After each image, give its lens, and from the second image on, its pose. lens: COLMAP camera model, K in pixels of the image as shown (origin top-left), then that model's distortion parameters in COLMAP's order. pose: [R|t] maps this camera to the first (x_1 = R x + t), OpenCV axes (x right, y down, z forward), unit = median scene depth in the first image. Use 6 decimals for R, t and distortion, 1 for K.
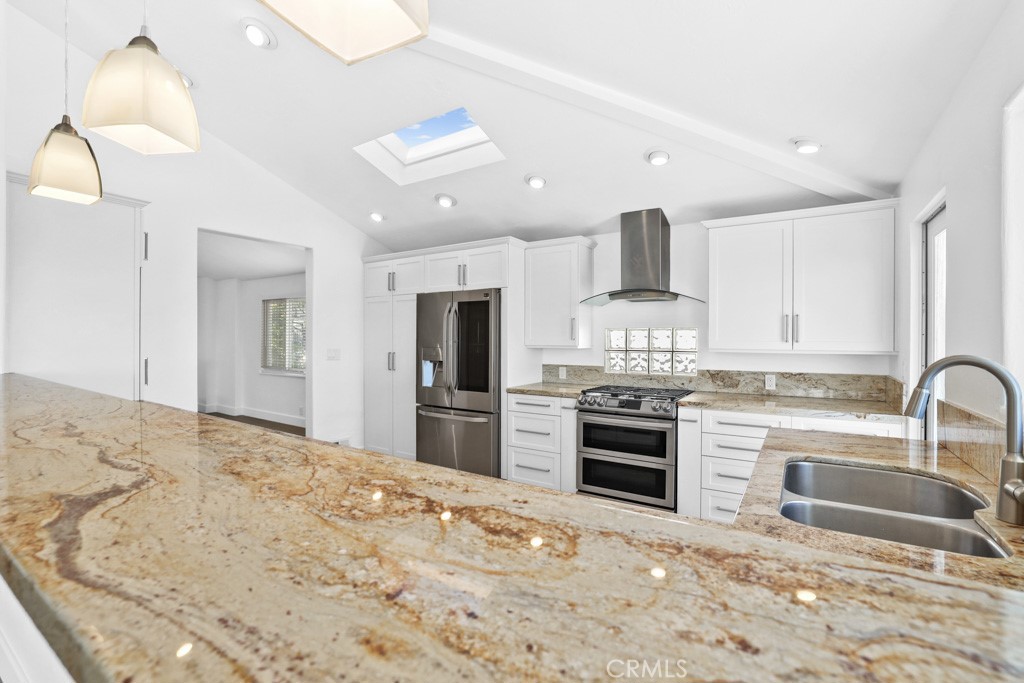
lens RADIAL K [[455.0, 0, 514.7], [0, 455.0, 343.0], [0, 0, 1]] dist [-0.032993, 0.000492]
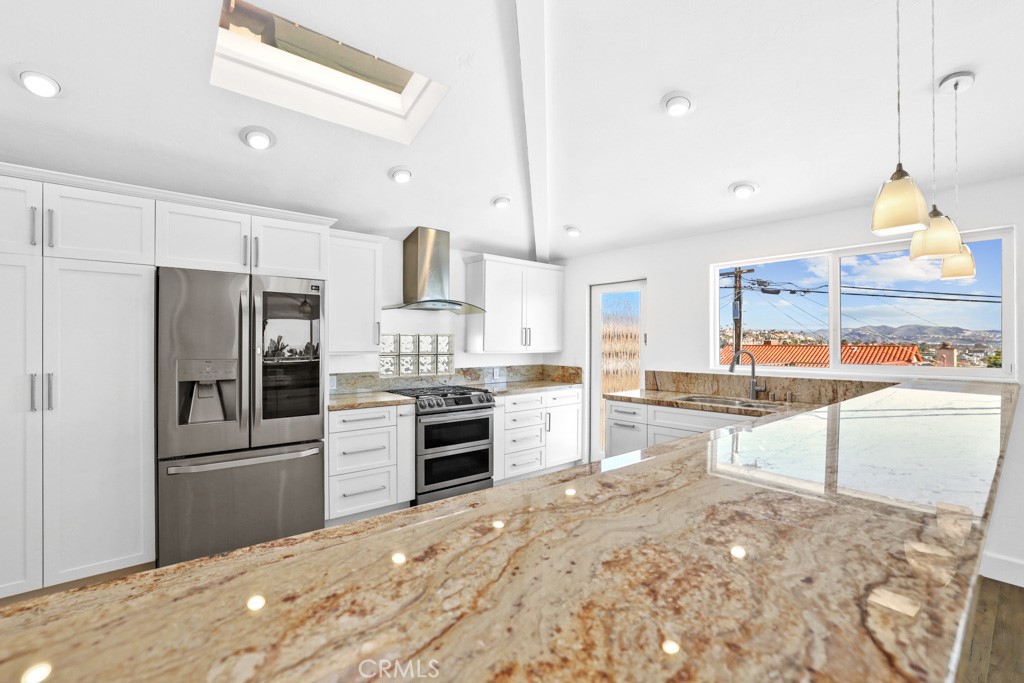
lens RADIAL K [[455.0, 0, 509.5], [0, 455.0, 343.2], [0, 0, 1]] dist [-0.032993, 0.000492]
pose [[0.290783, -0.004147, 0.956780, -0.723621], [0.007876, 0.999967, 0.001941, -0.011216], [-0.956757, 0.006971, 0.290806, 0.482561]]
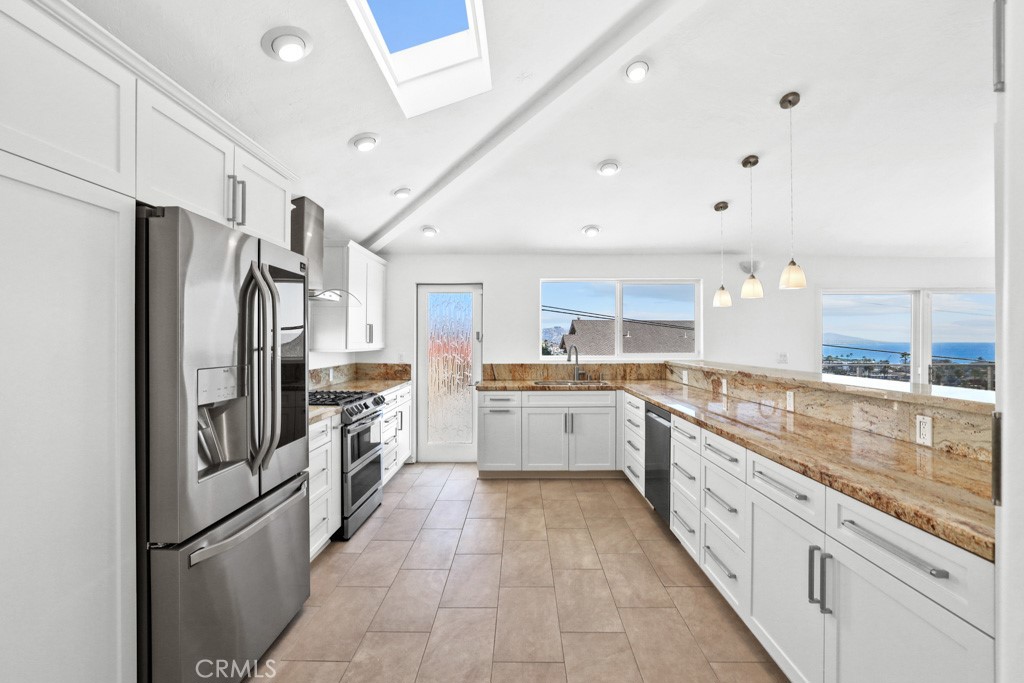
lens RADIAL K [[465.5, 0, 507.8], [0, 465.5, 338.7], [0, 0, 1]] dist [-0.041215, 0.013673]
pose [[-0.521999, -0.001281, 0.852945, -0.716026], [0.004936, 0.999978, 0.004523, -0.015706], [-0.852932, 0.006572, -0.521981, 1.125297]]
